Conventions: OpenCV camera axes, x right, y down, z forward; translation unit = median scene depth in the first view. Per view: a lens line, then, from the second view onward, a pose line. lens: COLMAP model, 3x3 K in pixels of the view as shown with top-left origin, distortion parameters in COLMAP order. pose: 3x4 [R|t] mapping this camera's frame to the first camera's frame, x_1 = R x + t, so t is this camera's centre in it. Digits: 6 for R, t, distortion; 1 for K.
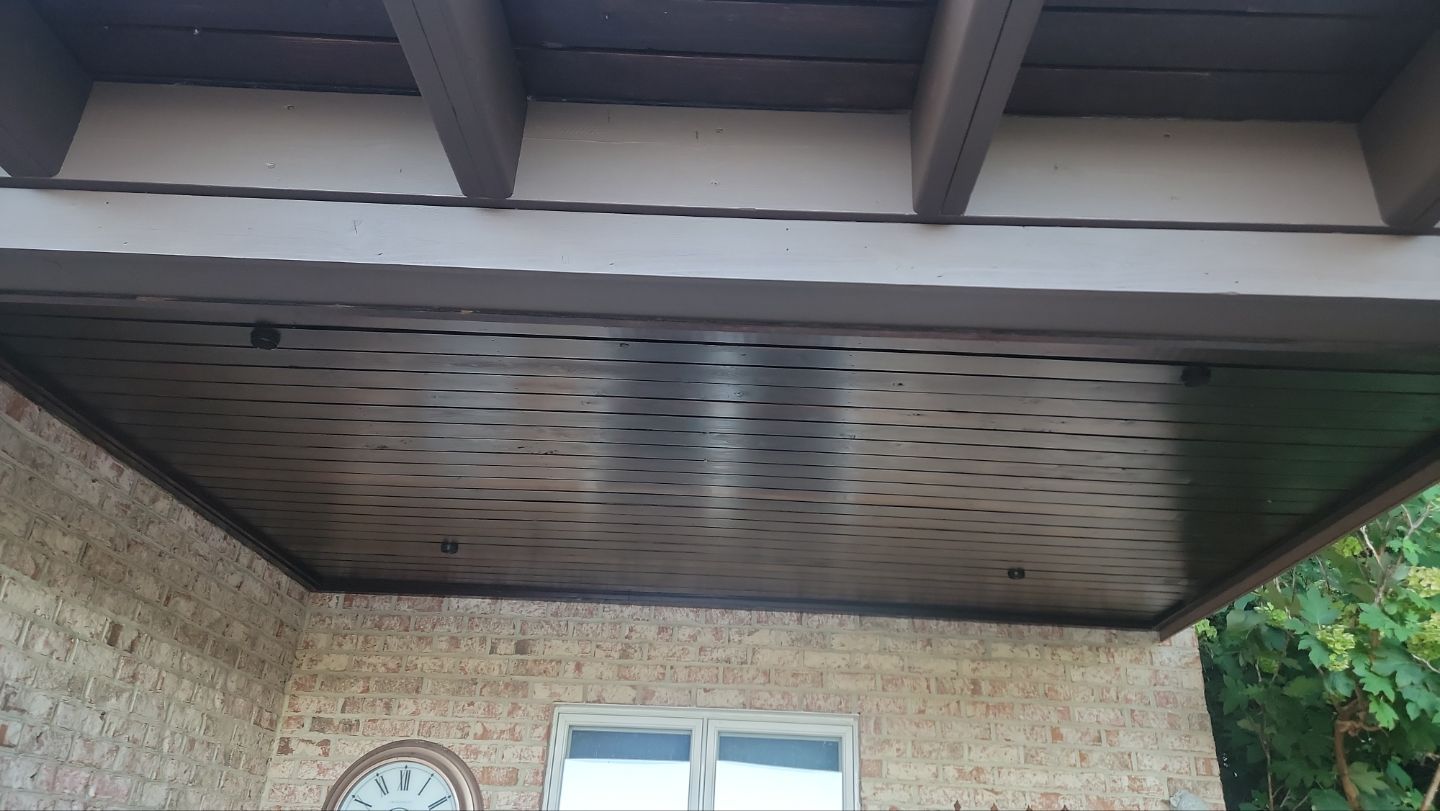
lens RADIAL K [[991.4, 0, 726.1], [0, 991.4, 403.8], [0, 0, 1]] dist [0.089654, -0.060943]
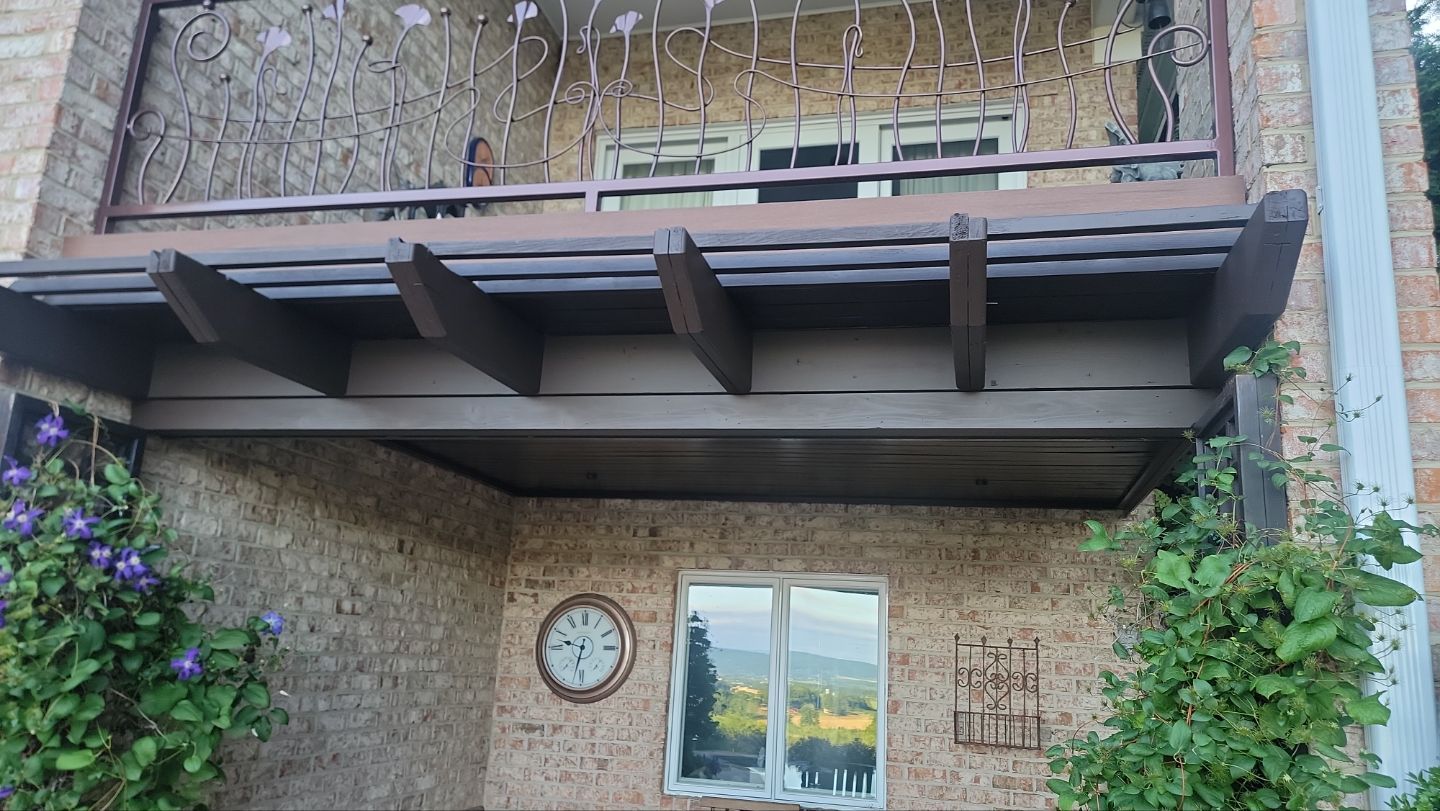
lens RADIAL K [[991.4, 0, 719.6], [0, 991.4, 405.5], [0, 0, 1]] dist [0.089654, -0.060943]
pose [[0.973648, -0.048927, -0.222746, 0.224683], [0.089775, 0.980083, 0.177140, -0.187593], [0.209643, -0.192469, 0.958648, -0.333096]]
